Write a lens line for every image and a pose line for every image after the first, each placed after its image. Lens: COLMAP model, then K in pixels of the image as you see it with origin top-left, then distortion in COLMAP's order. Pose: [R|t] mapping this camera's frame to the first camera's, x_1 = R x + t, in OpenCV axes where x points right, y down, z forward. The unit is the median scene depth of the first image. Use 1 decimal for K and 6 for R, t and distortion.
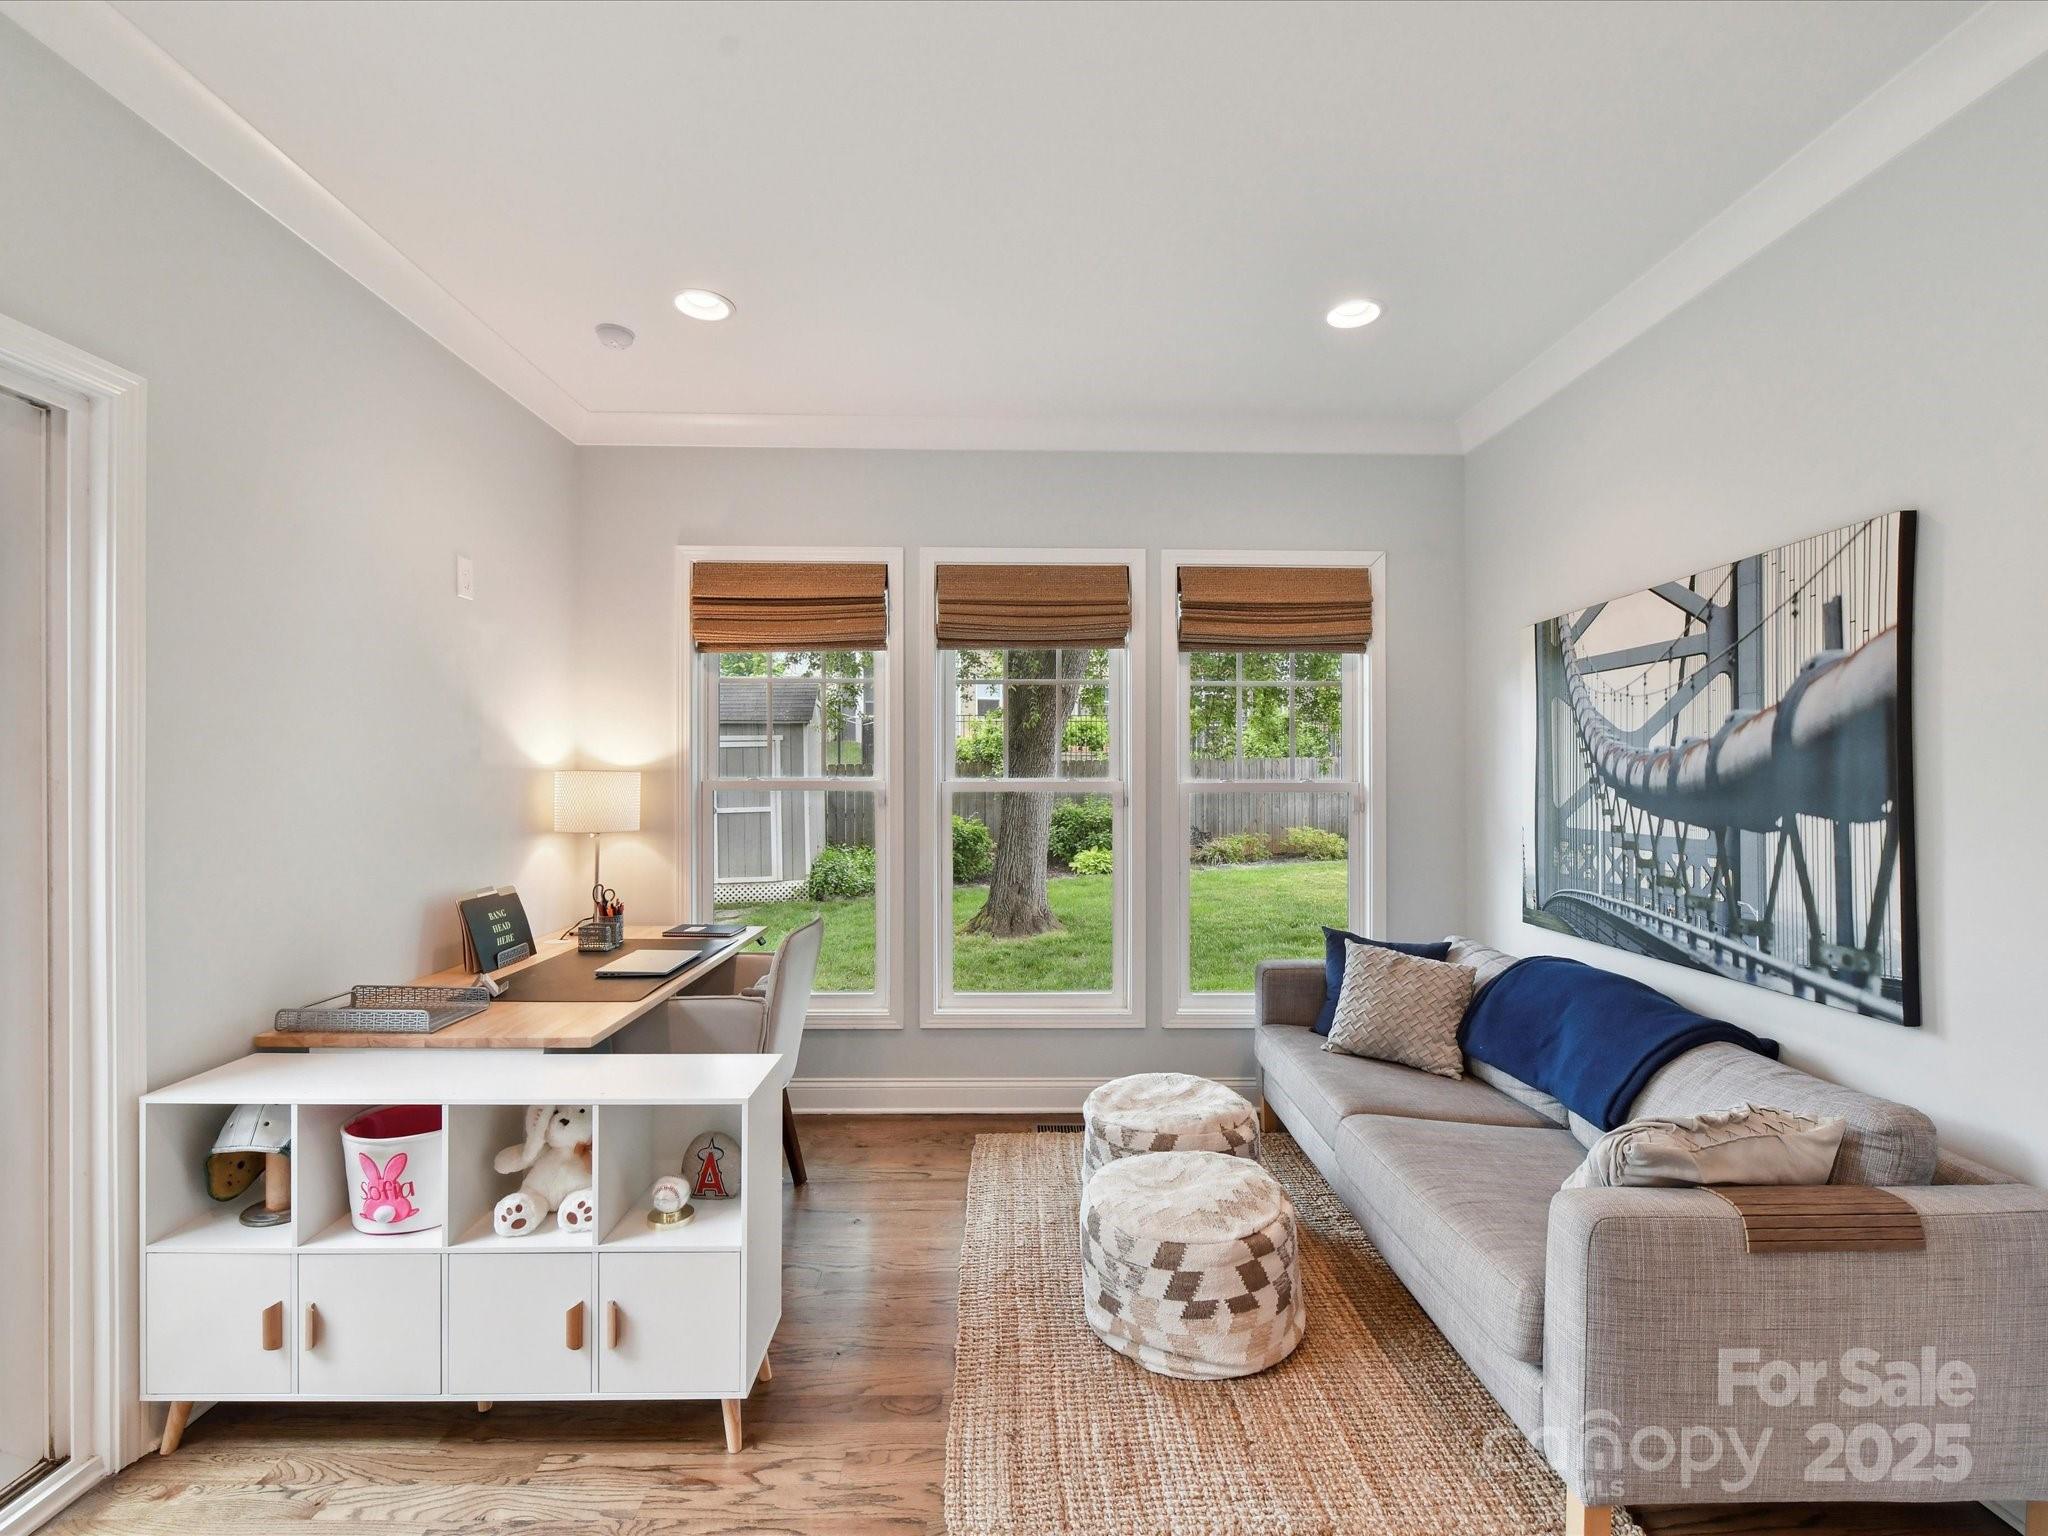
lens RADIAL K [[912.2, 0, 1024.0], [0, 912.2, 768.0], [0, 0, 1]] dist [0.004040, -0.004586]
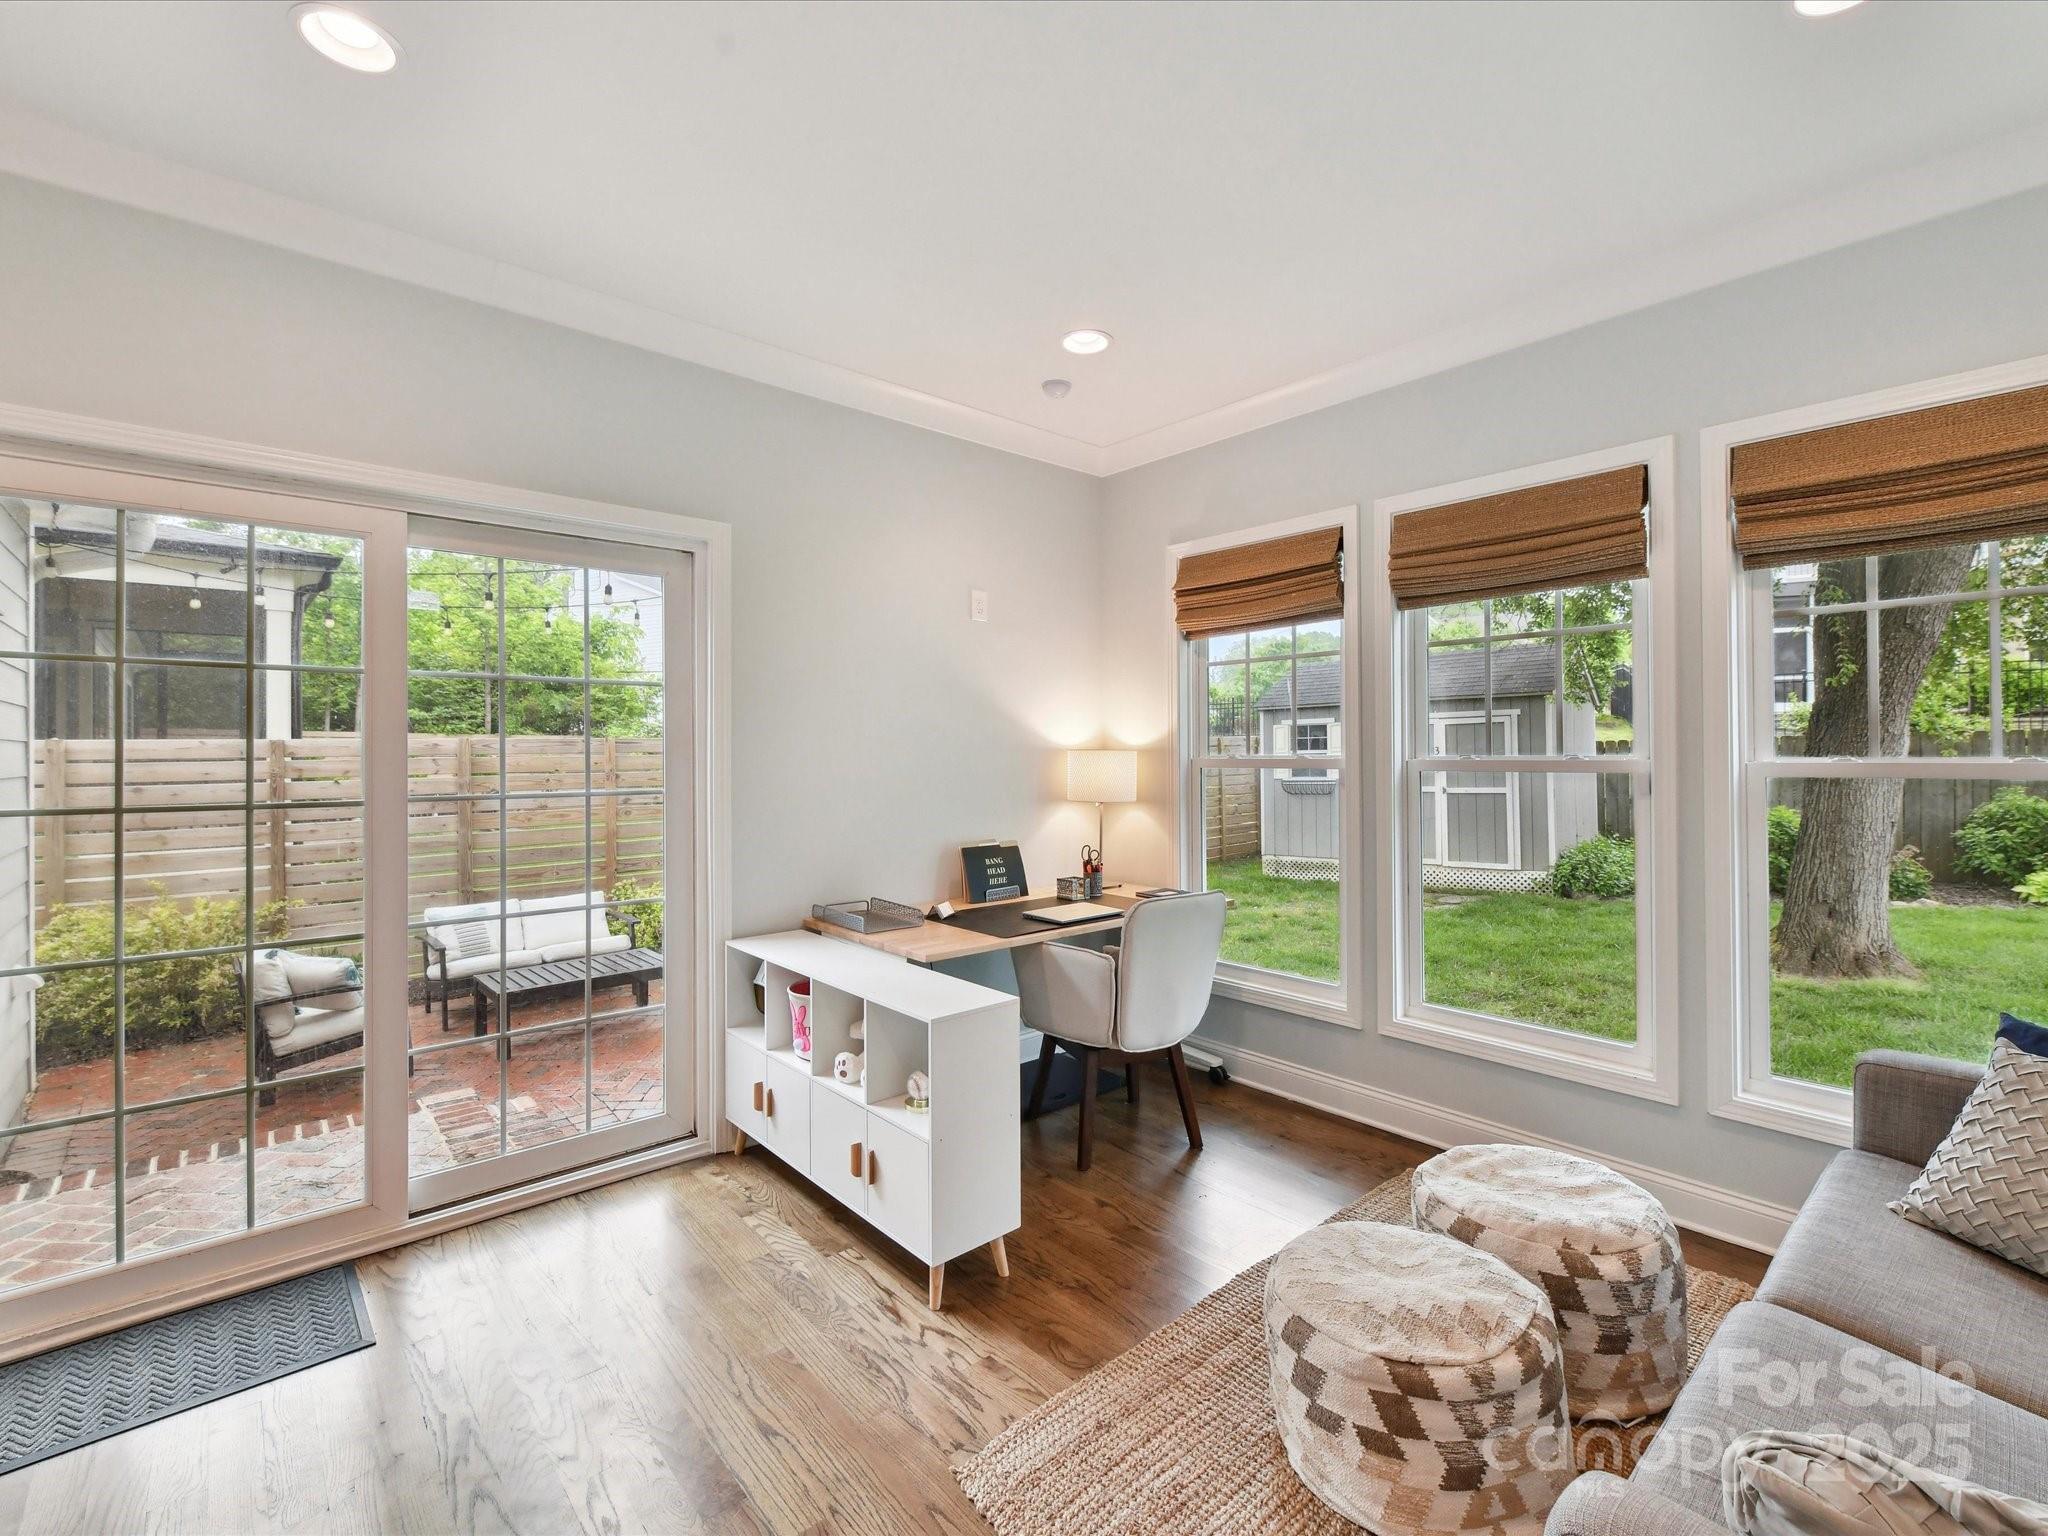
lens RADIAL K [[905.1, 0, 1027.0], [0, 905.1, 745.7], [0, 0, 1]] dist [0.005590, -0.004567]
pose [[0.650706, -0.009682, -0.759268, 0.437111], [0.008575, 0.999949, -0.005403, 0.003894], [0.759281, -0.002995, 0.650756, 0.197727]]
